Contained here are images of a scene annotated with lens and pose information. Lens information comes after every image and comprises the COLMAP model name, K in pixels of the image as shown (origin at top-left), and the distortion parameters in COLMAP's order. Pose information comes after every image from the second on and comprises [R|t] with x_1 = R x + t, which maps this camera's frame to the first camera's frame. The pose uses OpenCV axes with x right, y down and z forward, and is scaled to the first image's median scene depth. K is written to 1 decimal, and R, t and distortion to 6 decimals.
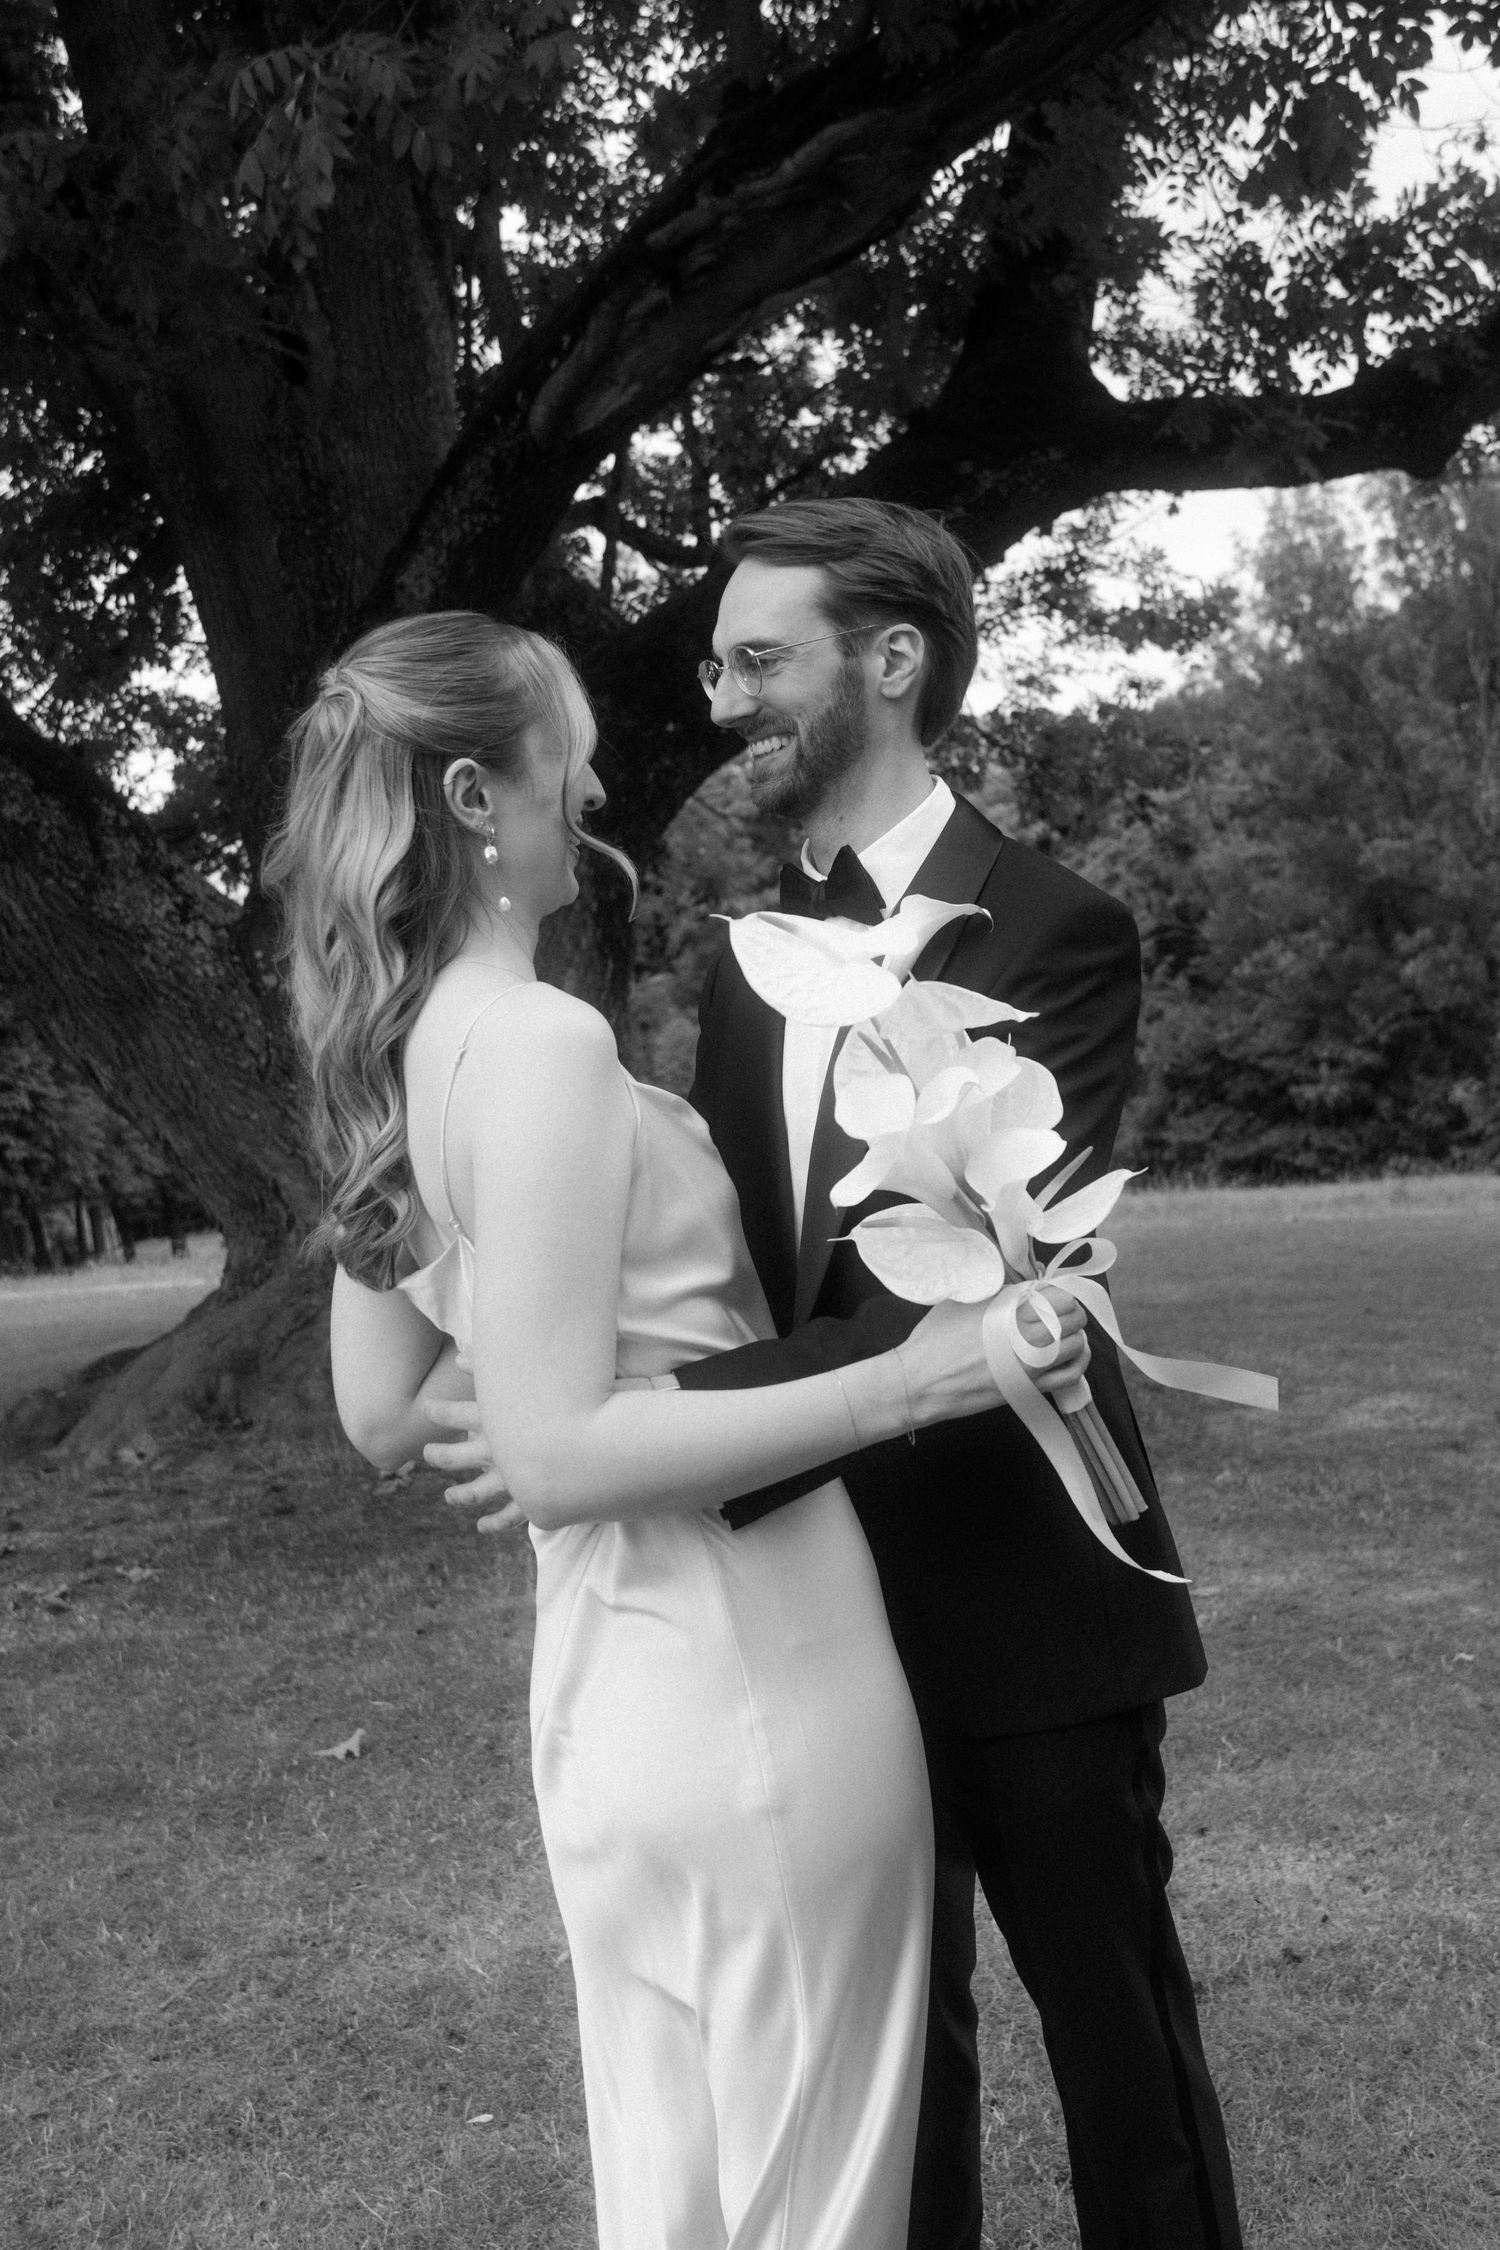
lens RADIAL K [[2387.6, 0, 656.5], [0, 2387.6, 1212.9], [0, 0, 1]] dist [-0.199346, 0.334179]
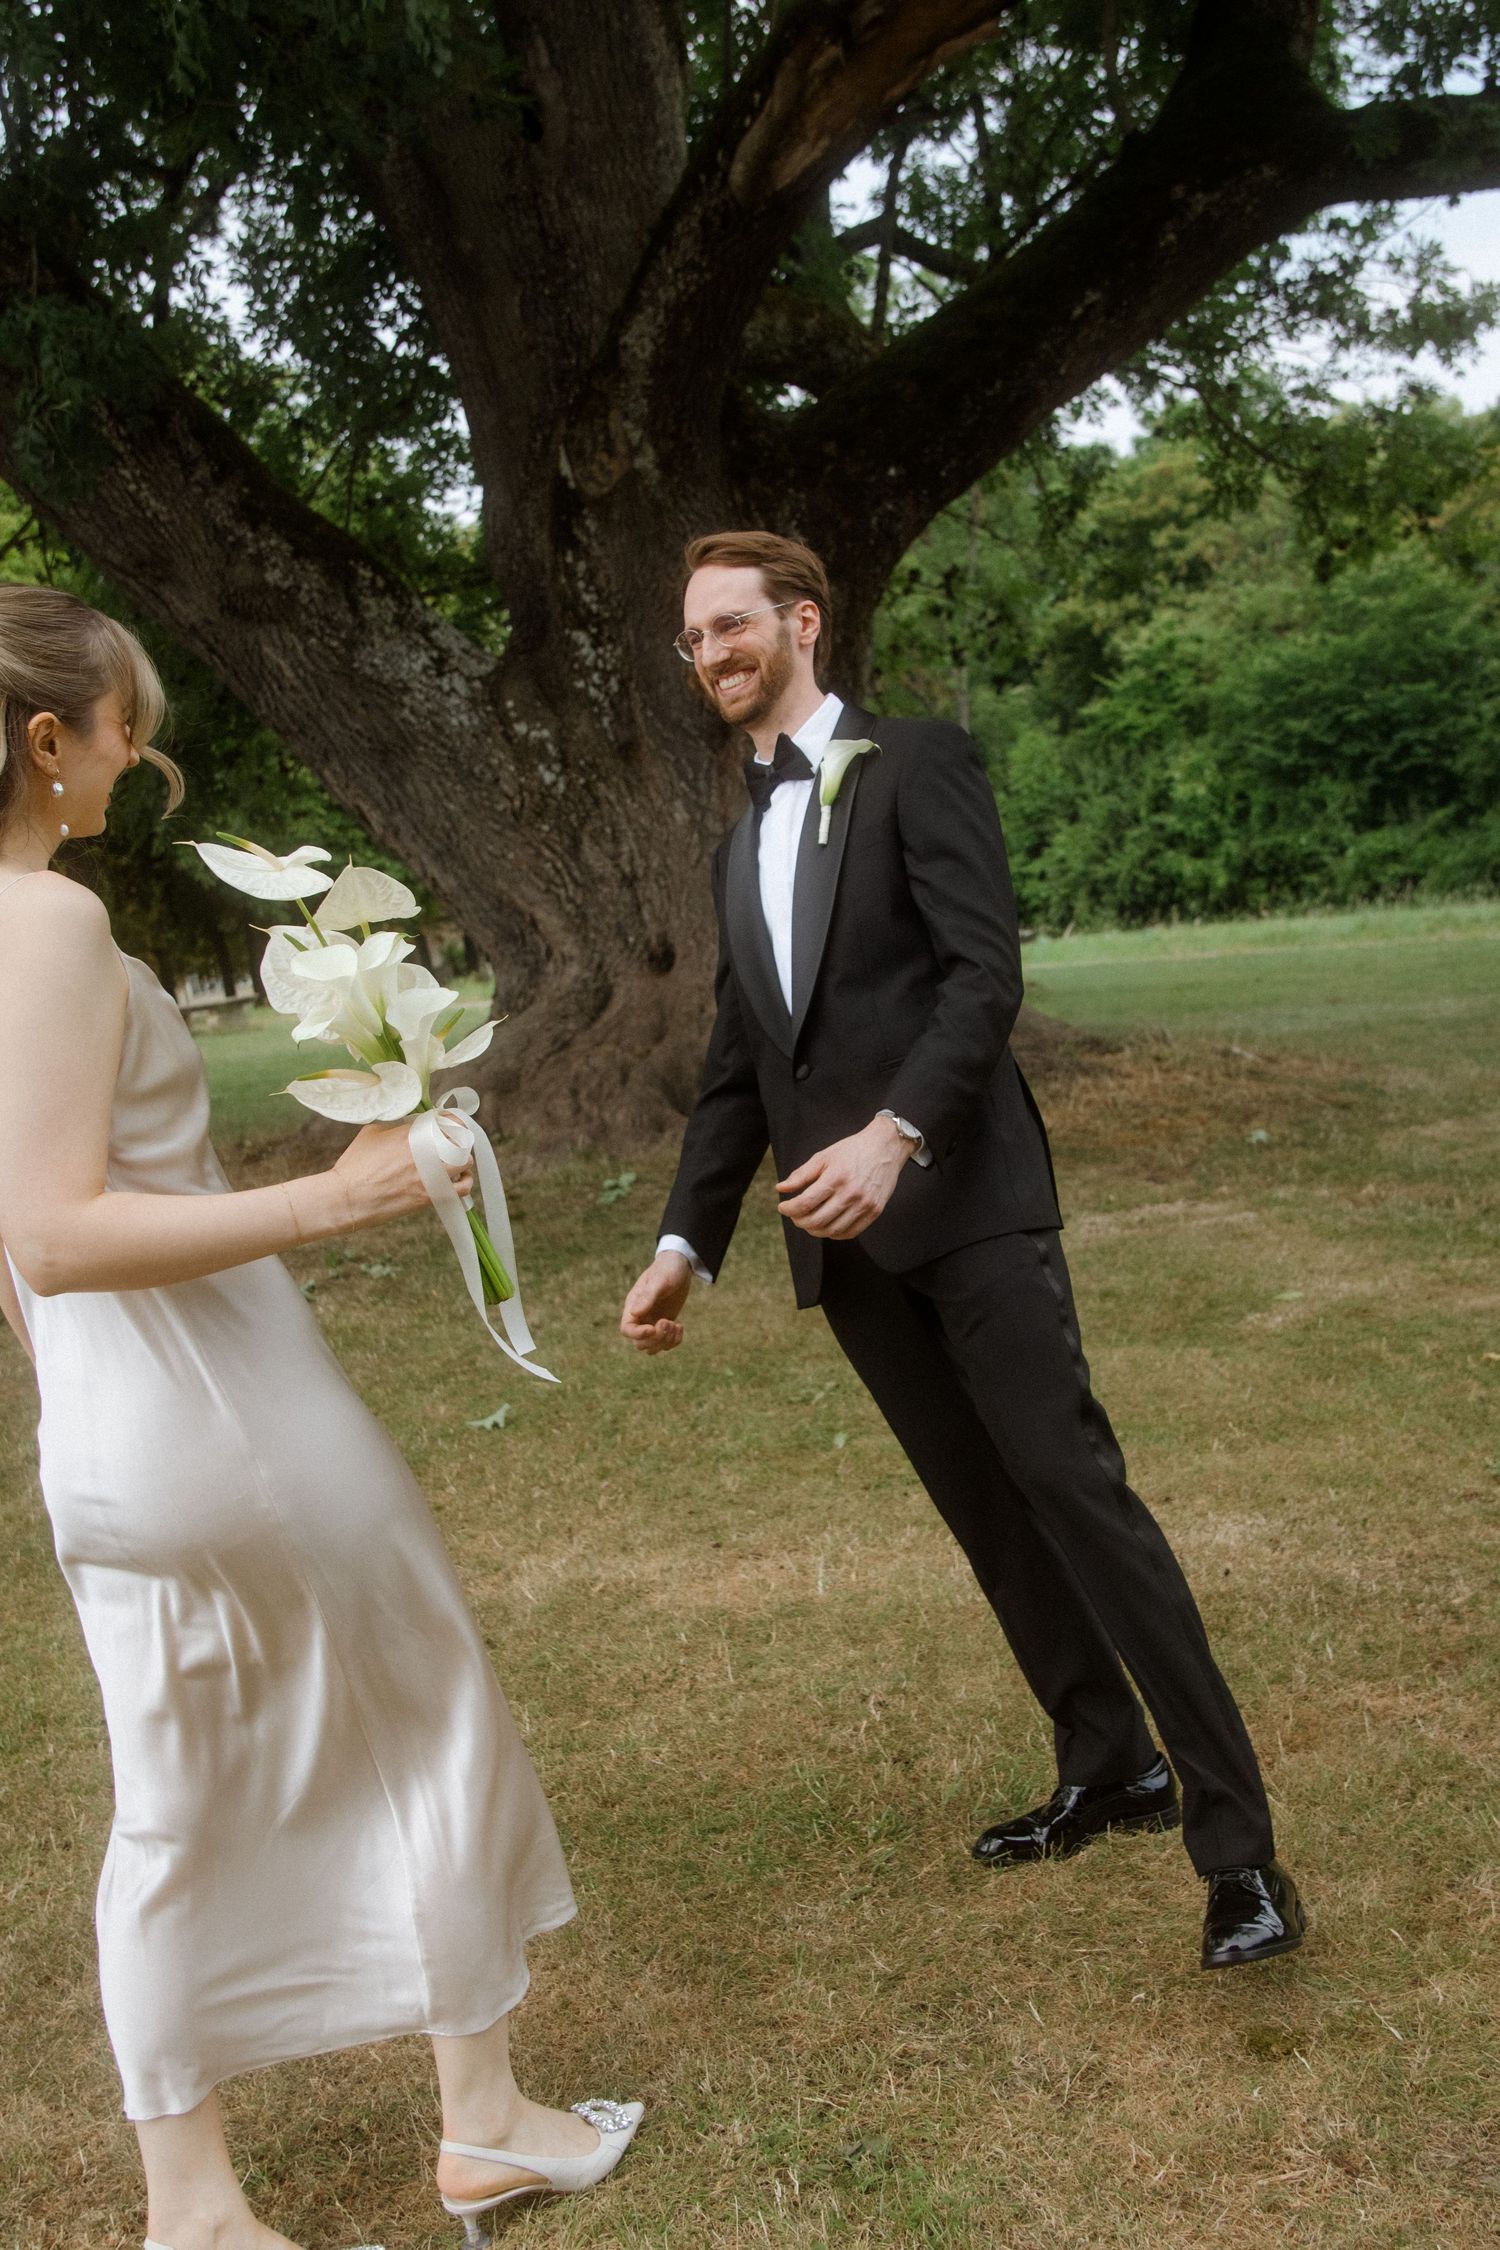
lens RADIAL K [[2440.1, 0, 750.0], [0, 2440.1, 1125.0], [0, 0, 1]] dist [0.002190, -0.002745]
pose [[0.987895, -0.001312, -0.155120, 0.112584], [0.014490, 0.996373, 0.083852, -0.009599], [0.154448, -0.085085, 0.984331, -0.093354]]
